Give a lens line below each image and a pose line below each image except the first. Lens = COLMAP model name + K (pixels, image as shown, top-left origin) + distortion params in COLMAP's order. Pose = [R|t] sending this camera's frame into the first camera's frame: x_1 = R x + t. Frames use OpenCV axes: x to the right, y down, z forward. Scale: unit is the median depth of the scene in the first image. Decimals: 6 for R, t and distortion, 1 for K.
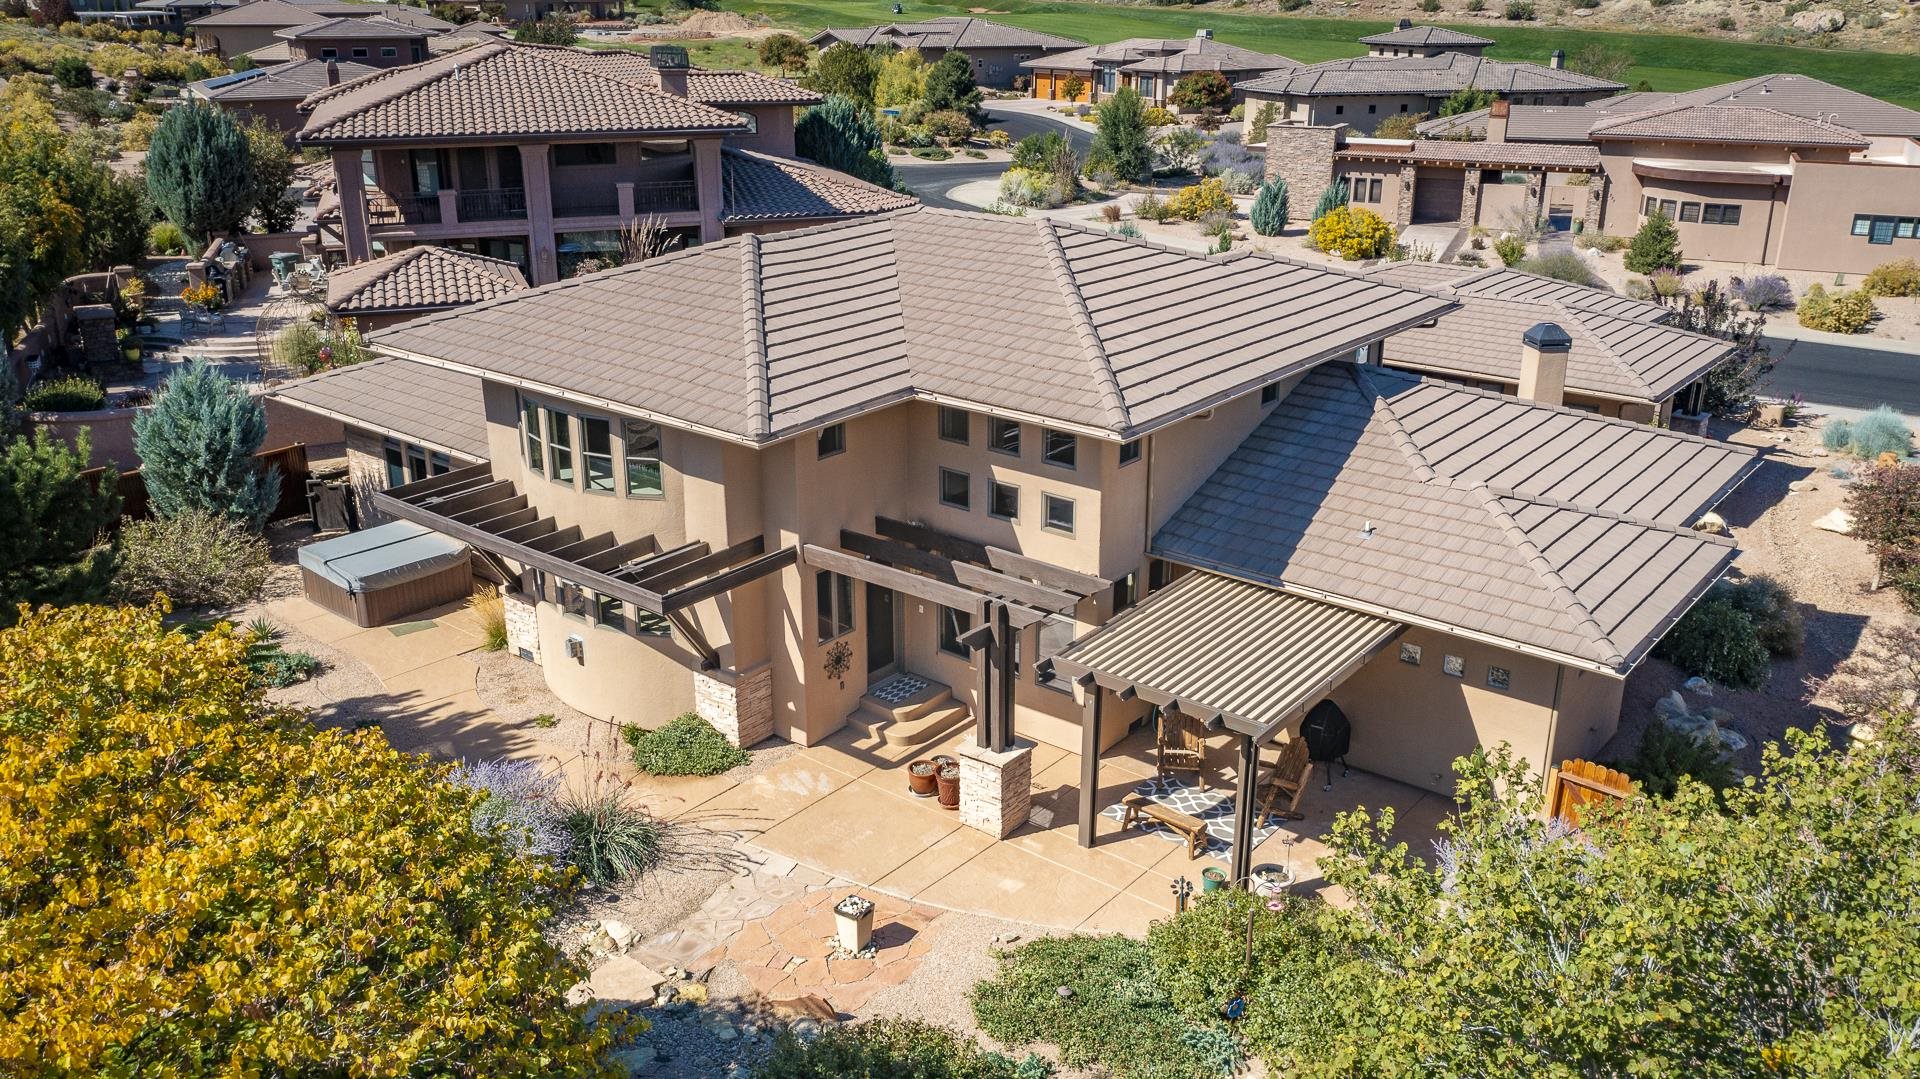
lens RADIAL K [[1505.9, 0, 960.2], [0, 1505.9, 531.3], [0, 0, 1]] dist [-0.015516, 0.003947]
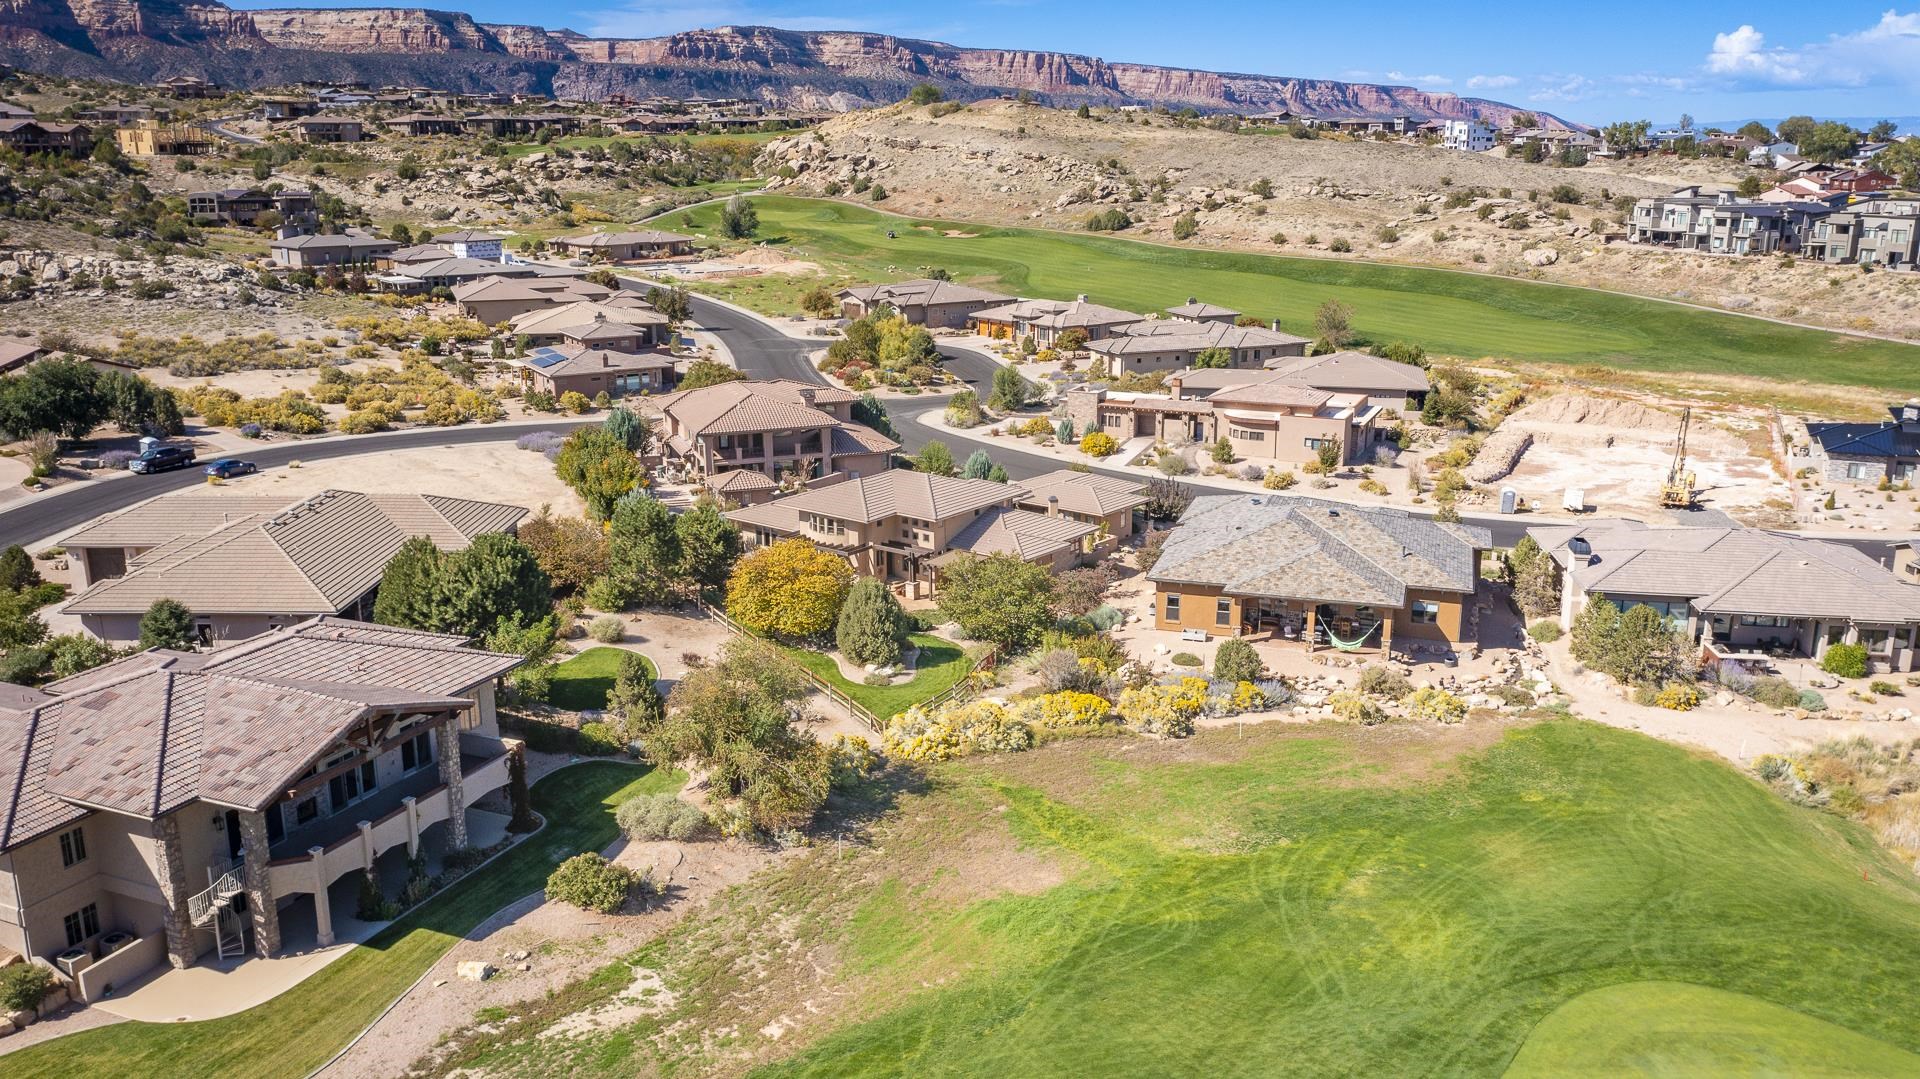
lens RADIAL K [[1505.9, 0, 962.0], [0, 1505.9, 542.3], [0, 0, 1]] dist [-0.015516, 0.003947]
pose [[0.999961, -0.007662, 0.004378, 0.052303], [0.007995, 0.996623, -0.081726, 0.131680], [-0.003737, 0.081757, 0.996645, -1.263564]]
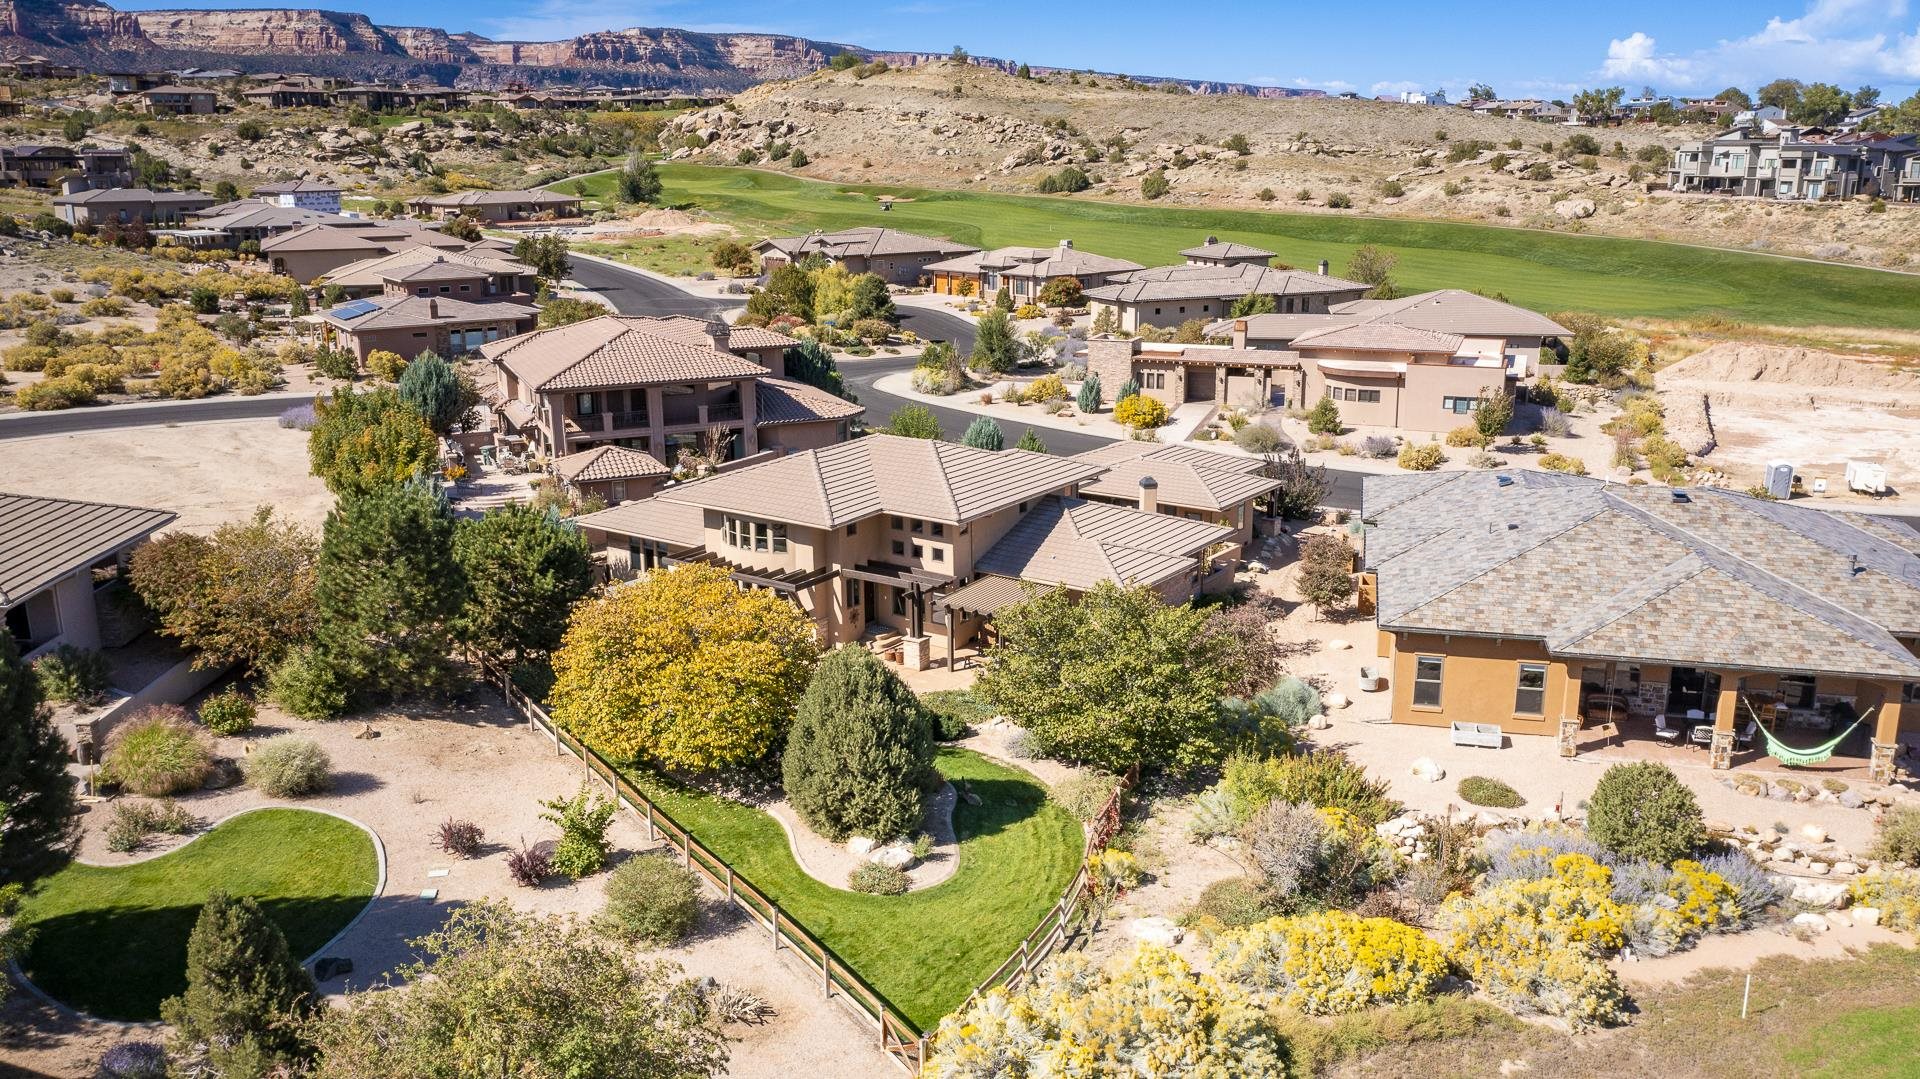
lens RADIAL K [[1505.9, 0, 960.7], [0, 1505.9, 538.9], [0, 0, 1]] dist [-0.015516, 0.003947]
pose [[0.998057, -0.025213, 0.056975, -0.014870], [0.030124, 0.995749, -0.087042, 0.063591], [-0.054538, 0.088589, 0.994574, -0.541965]]
